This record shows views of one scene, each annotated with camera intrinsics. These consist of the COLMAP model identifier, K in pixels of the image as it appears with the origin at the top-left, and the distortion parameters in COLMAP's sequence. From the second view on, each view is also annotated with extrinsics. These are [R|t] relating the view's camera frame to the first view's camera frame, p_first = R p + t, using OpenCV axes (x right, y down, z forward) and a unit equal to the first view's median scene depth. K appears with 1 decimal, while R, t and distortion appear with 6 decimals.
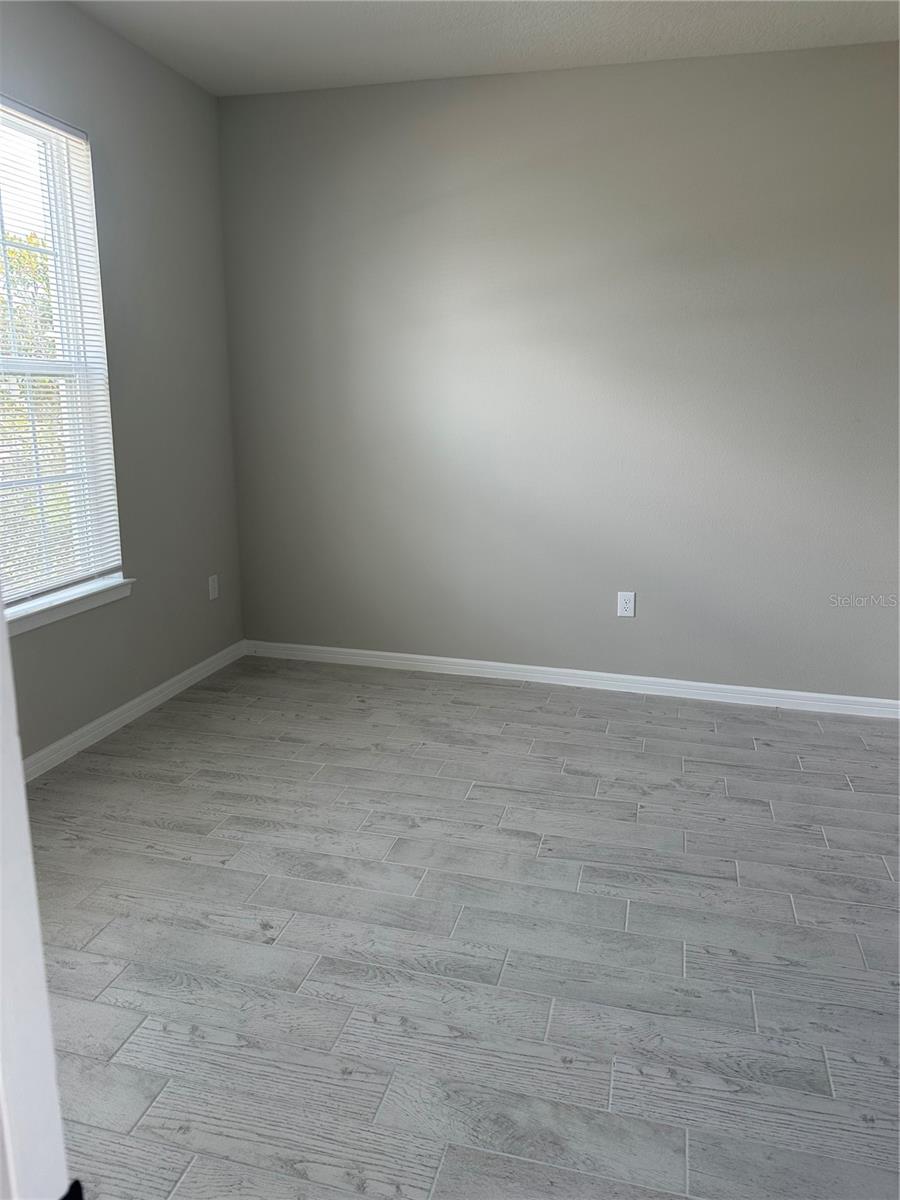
lens RADIAL K [[865.9, 0, 452.5], [0, 865.9, 599.6], [0, 0, 1]] dist [0.057926, -0.045744]
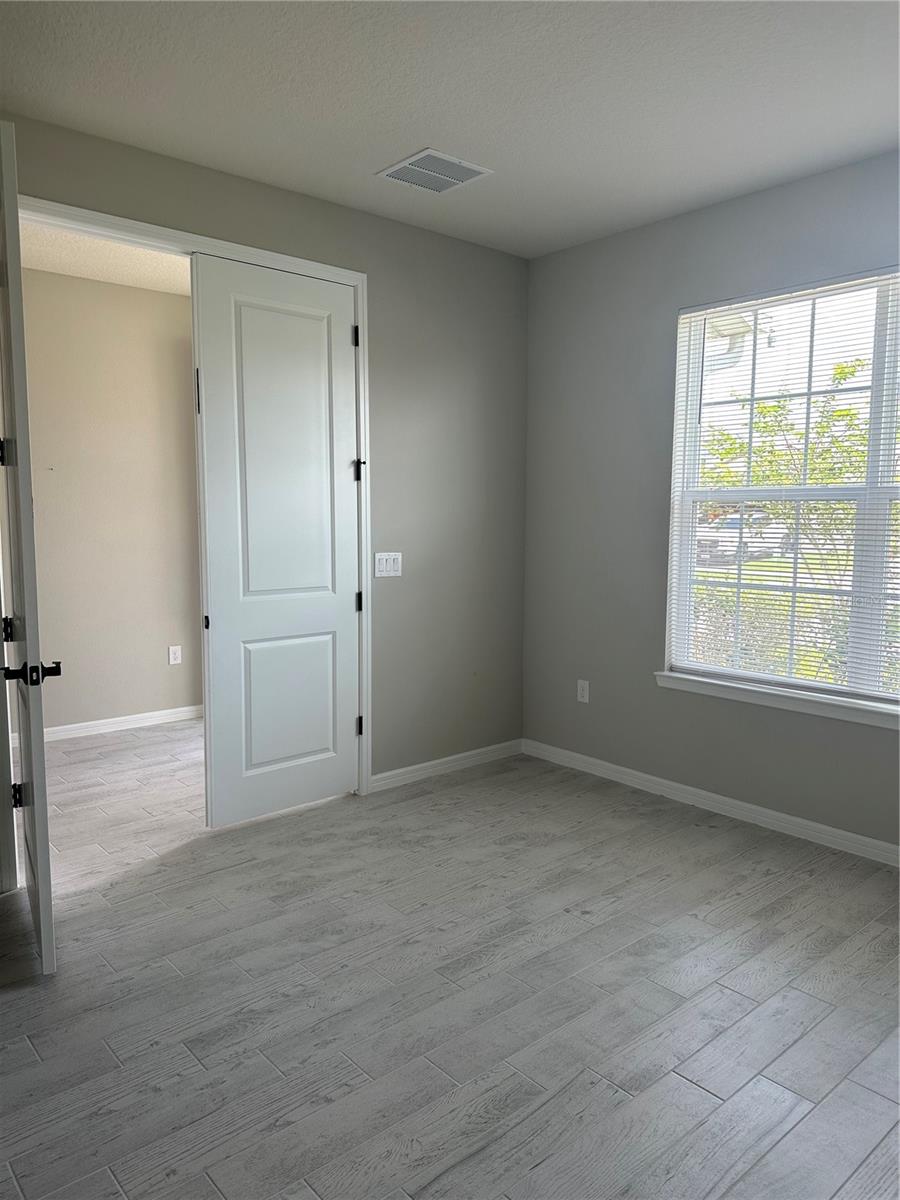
lens RADIAL K [[865.9, 0, 452.2], [0, 865.9, 595.3], [0, 0, 1]] dist [0.057926, -0.045744]
pose [[-0.573728, 0.064668, -0.816489, 0.998510], [-0.197140, 0.956668, 0.214296, -0.342346], [0.794967, 0.283910, -0.536119, 1.495322]]
